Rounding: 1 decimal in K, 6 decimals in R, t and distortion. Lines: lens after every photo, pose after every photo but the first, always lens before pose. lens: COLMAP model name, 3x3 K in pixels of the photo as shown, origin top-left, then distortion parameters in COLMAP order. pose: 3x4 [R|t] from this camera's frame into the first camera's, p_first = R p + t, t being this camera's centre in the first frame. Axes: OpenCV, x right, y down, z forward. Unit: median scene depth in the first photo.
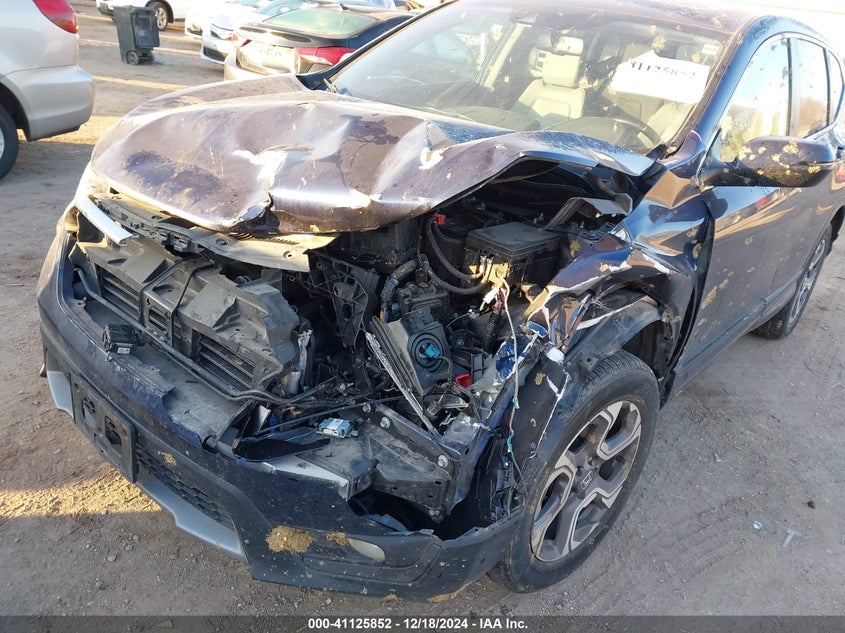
lens RADIAL K [[670.7, 0, 422.5], [0, 670.7, 316.5], [0, 0, 1]] dist [0.107399, -0.167856]
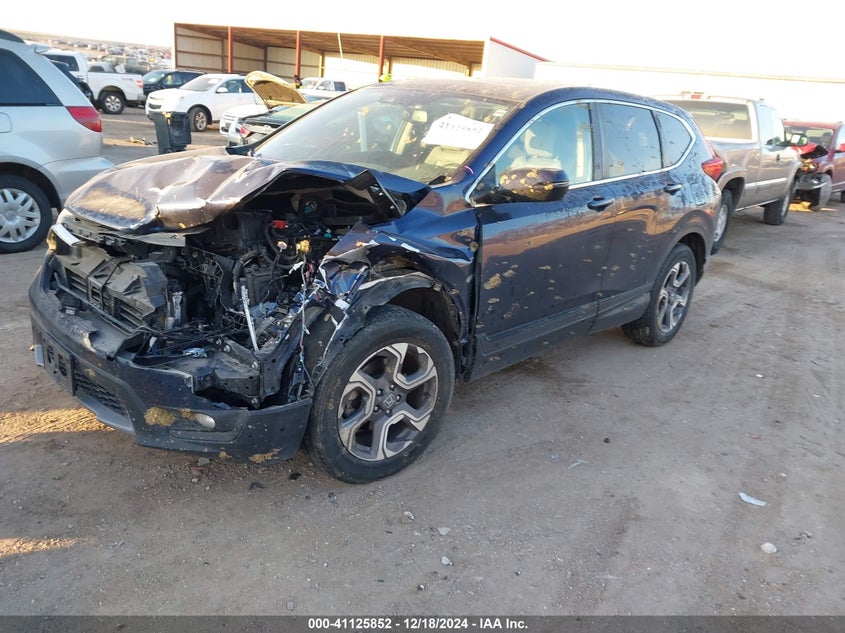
lens RADIAL K [[670.7, 0, 422.5], [0, 670.7, 316.5], [0, 0, 1]] dist [0.107399, -0.167856]
pose [[0.996897, -0.033081, -0.071426, 0.475895], [0.024376, 0.992538, -0.119477, 0.264651], [0.074845, 0.117365, 0.990264, -0.489460]]
